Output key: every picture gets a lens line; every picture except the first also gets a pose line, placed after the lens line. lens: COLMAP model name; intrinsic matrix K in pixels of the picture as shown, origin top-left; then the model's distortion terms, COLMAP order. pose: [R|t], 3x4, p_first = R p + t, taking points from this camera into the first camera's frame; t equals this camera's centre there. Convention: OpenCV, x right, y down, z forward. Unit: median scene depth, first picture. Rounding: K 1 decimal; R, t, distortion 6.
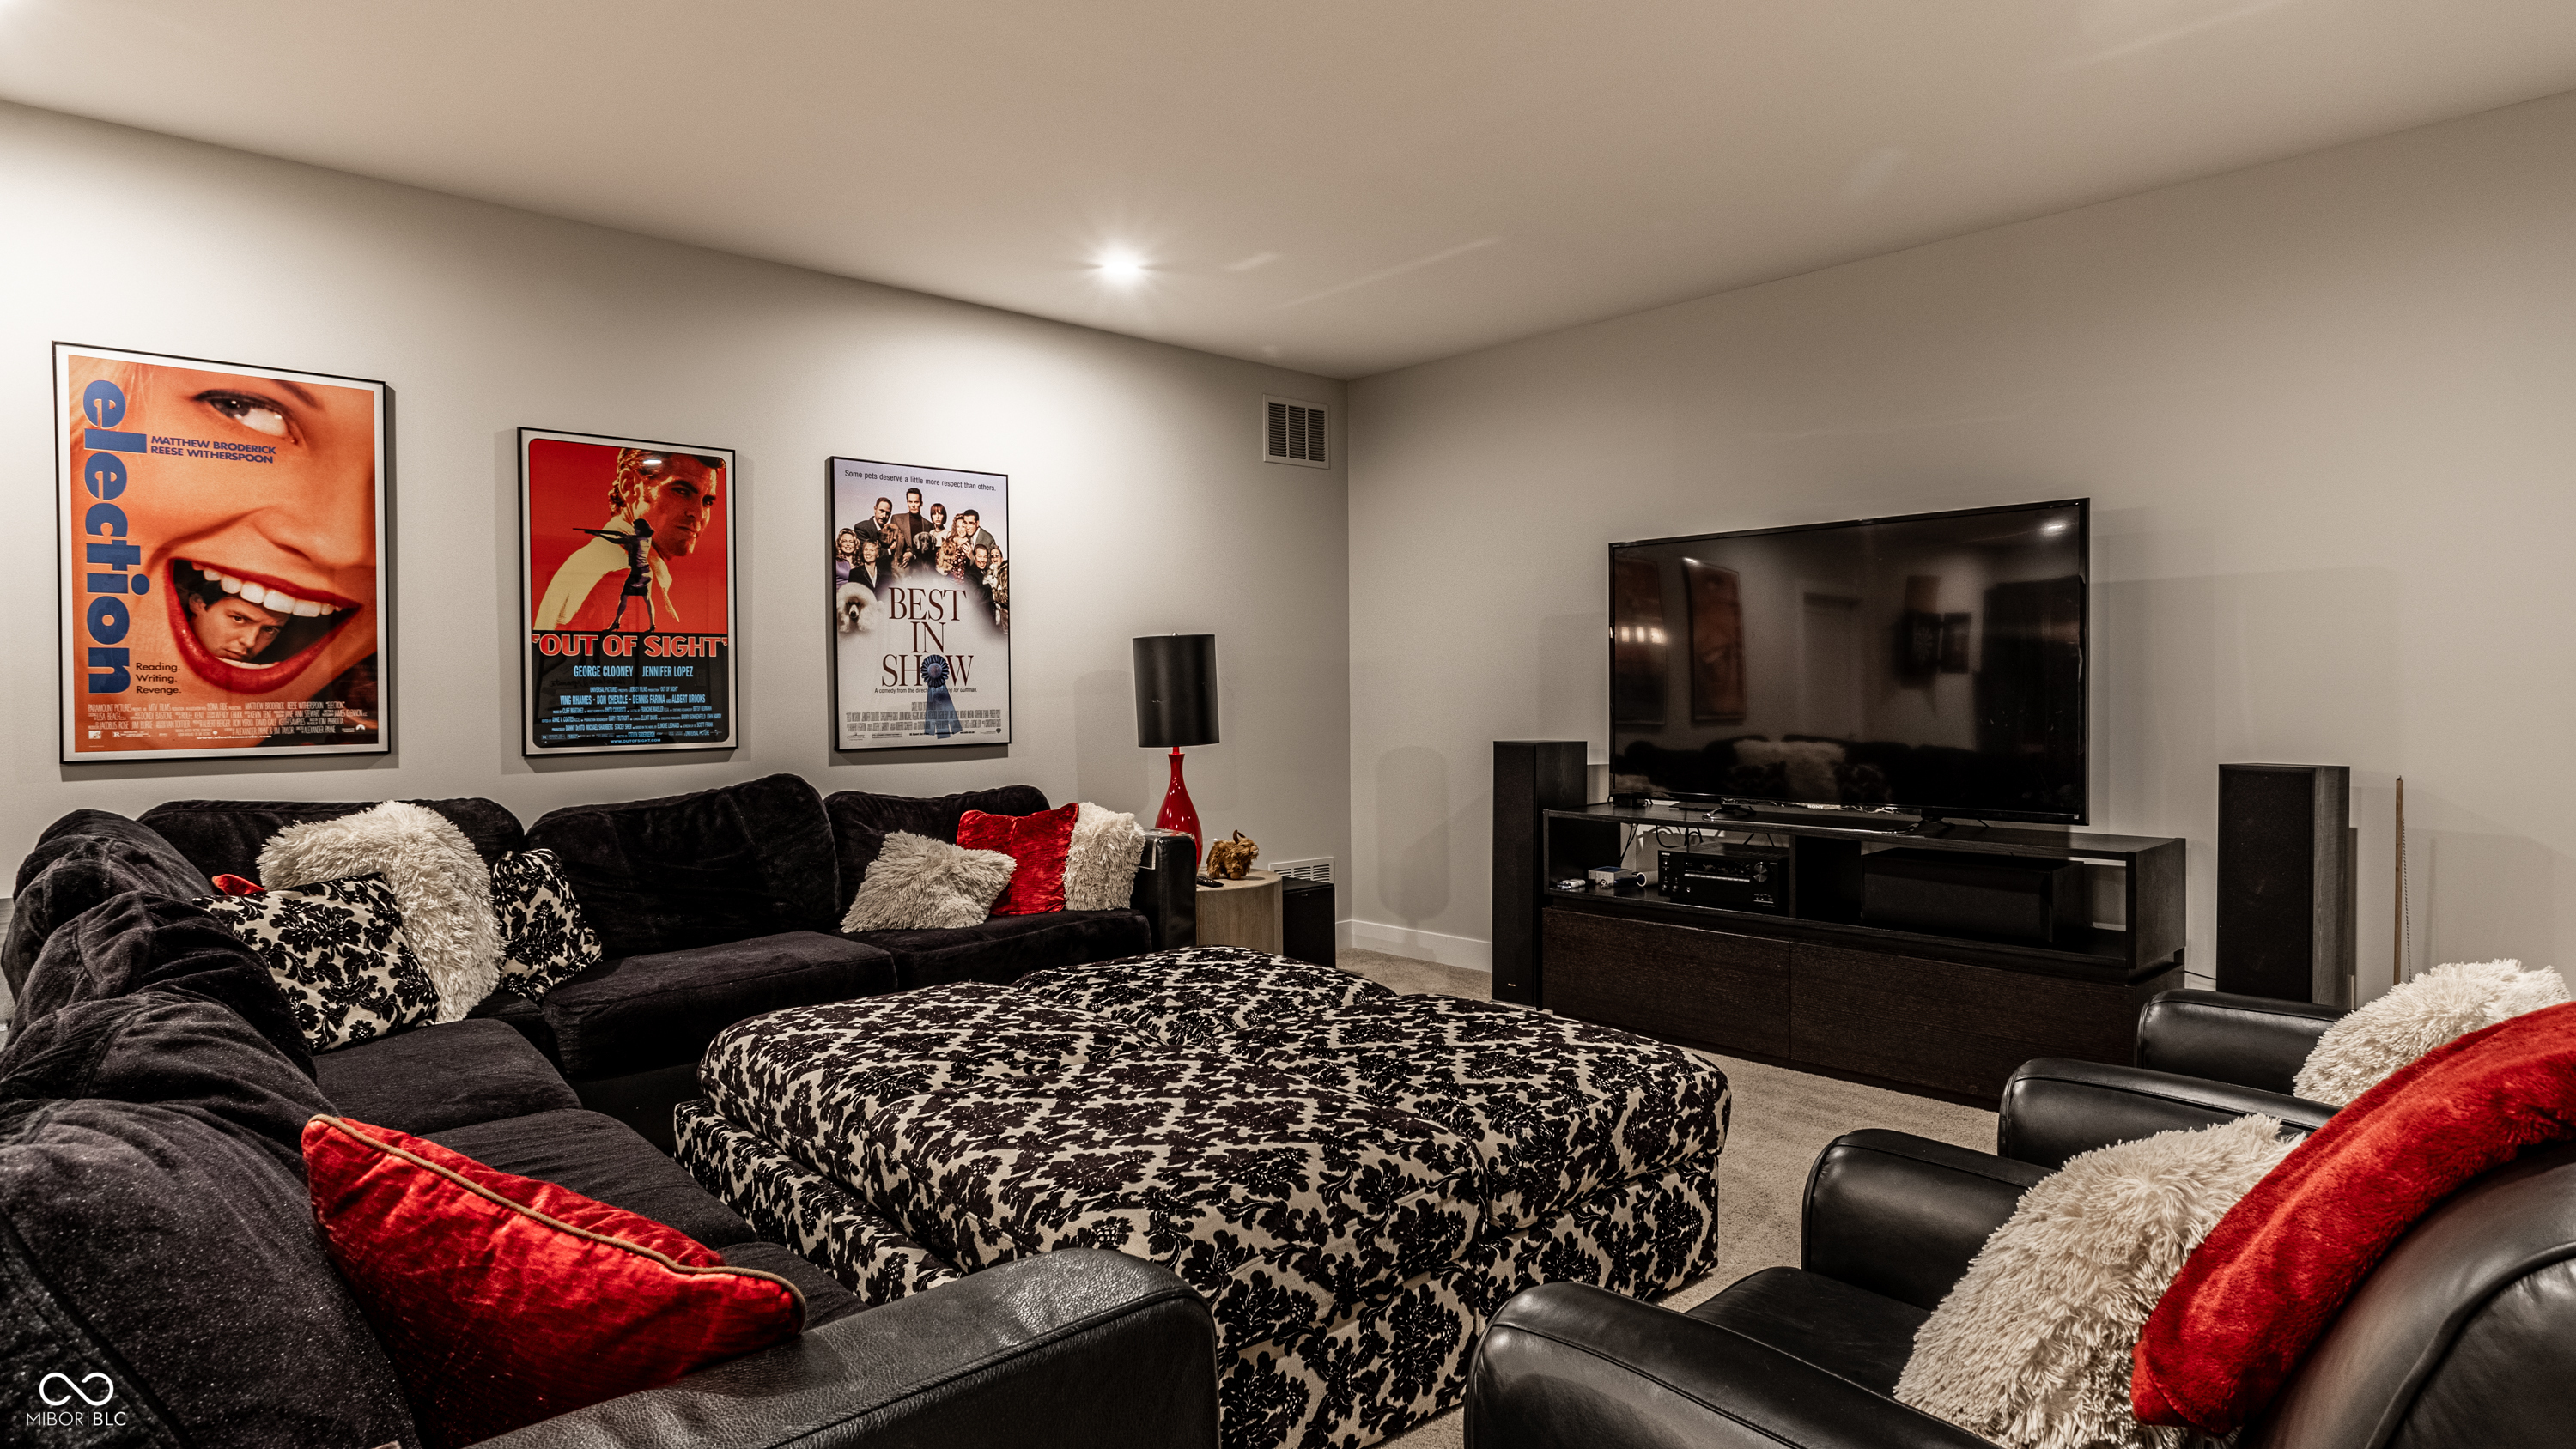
lens RADIAL K [[1415.3, 0, 1288.0], [0, 1415.3, 724.5], [0, 0, 1]] dist [-0.001806, -0.000016]
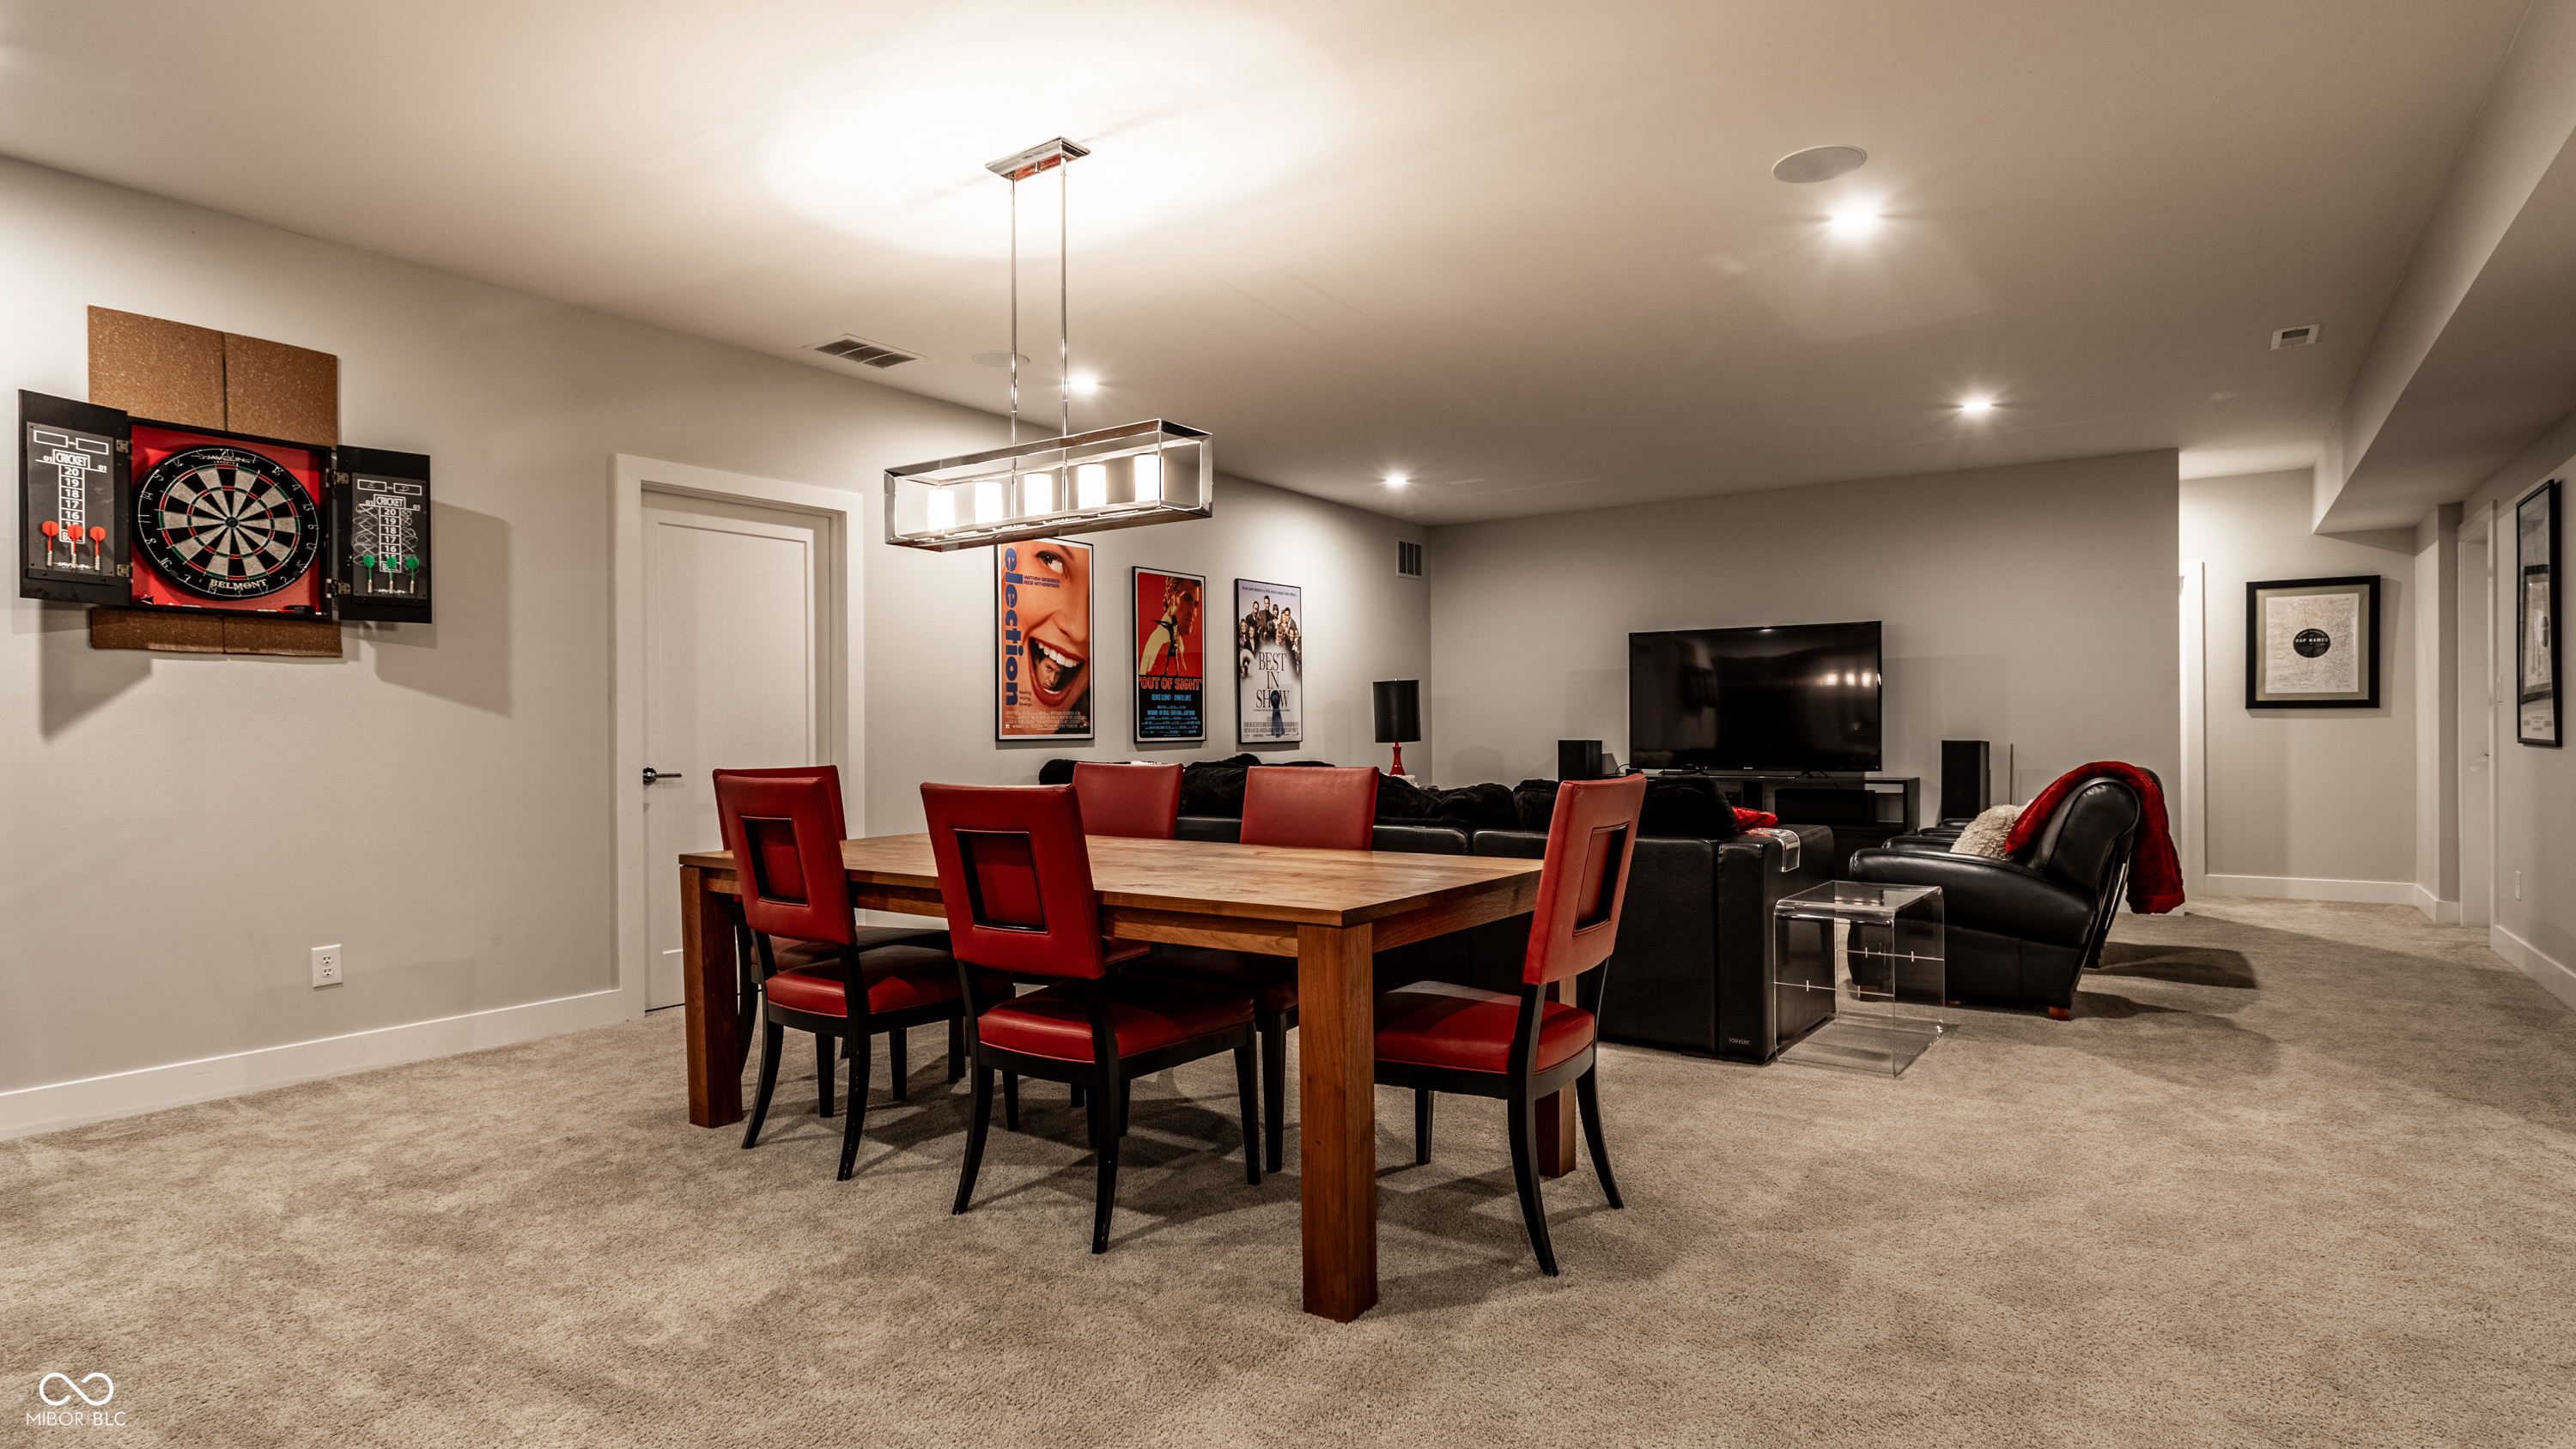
lens RADIAL K [[1322.8, 0, 1288.0], [0, 1322.8, 724.5], [0, 0, 1]] dist [0.003097, 0.000604]
pose [[0.978348, -0.001490, 0.206961, -0.668866], [0.007970, 0.999504, -0.030481, 0.050876], [-0.206813, 0.031470, 0.977874, -0.707594]]
